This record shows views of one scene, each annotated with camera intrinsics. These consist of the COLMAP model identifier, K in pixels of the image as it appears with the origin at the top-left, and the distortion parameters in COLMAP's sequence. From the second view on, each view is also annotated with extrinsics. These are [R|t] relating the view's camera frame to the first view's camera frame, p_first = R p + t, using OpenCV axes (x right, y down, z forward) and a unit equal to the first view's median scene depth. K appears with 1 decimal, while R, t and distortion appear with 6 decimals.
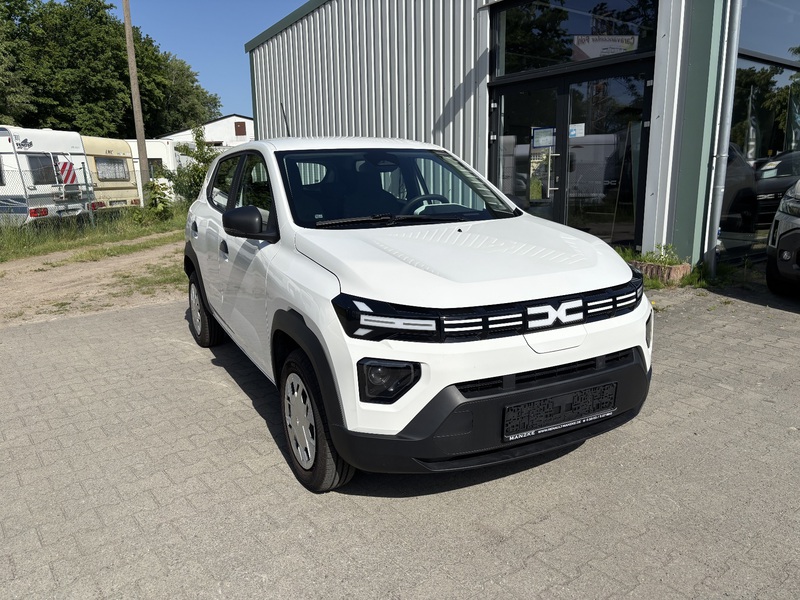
lens RADIAL K [[602.7, 0, 397.5], [0, 602.7, 297.8], [0, 0, 1]] dist [0.047837, -0.048759]
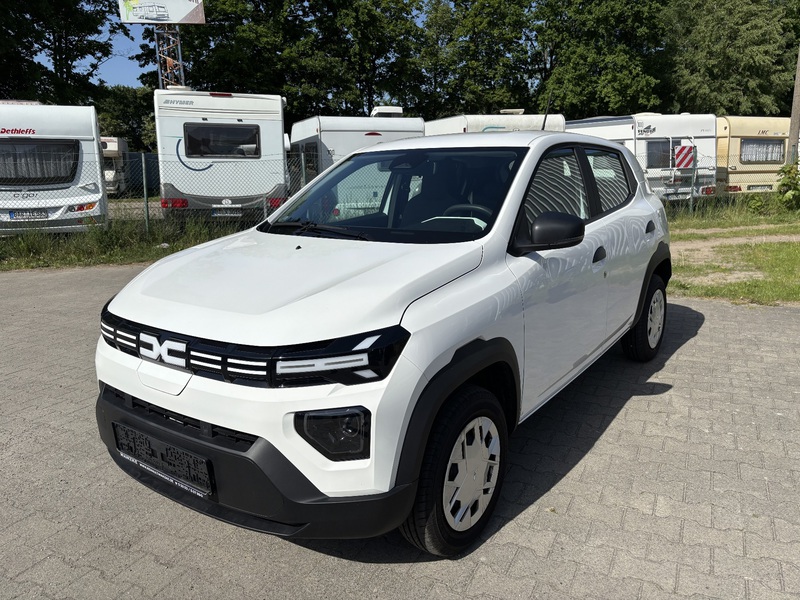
lens RADIAL K [[602.7, 0, 403.7], [0, 602.7, 298.8], [0, 0, 1]] dist [0.047837, -0.048759]
pose [[0.451601, 0.203915, -0.868605, 0.292764], [-0.173257, 0.975044, 0.138824, -0.057324], [0.875237, 0.087799, 0.475660, 0.218690]]
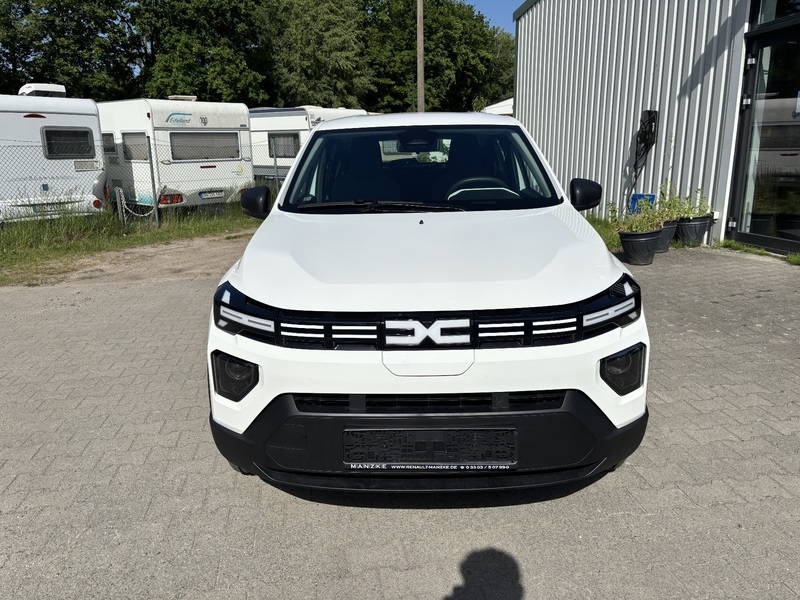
lens RADIAL K [[602.7, 0, 397.8], [0, 602.7, 298.4], [0, 0, 1]] dist [0.047837, -0.048759]
pose [[0.879762, 0.114762, -0.461356, 0.149079], [-0.093316, 0.993234, 0.069121, -0.017963], [0.466167, -0.017758, 0.884519, 0.063247]]
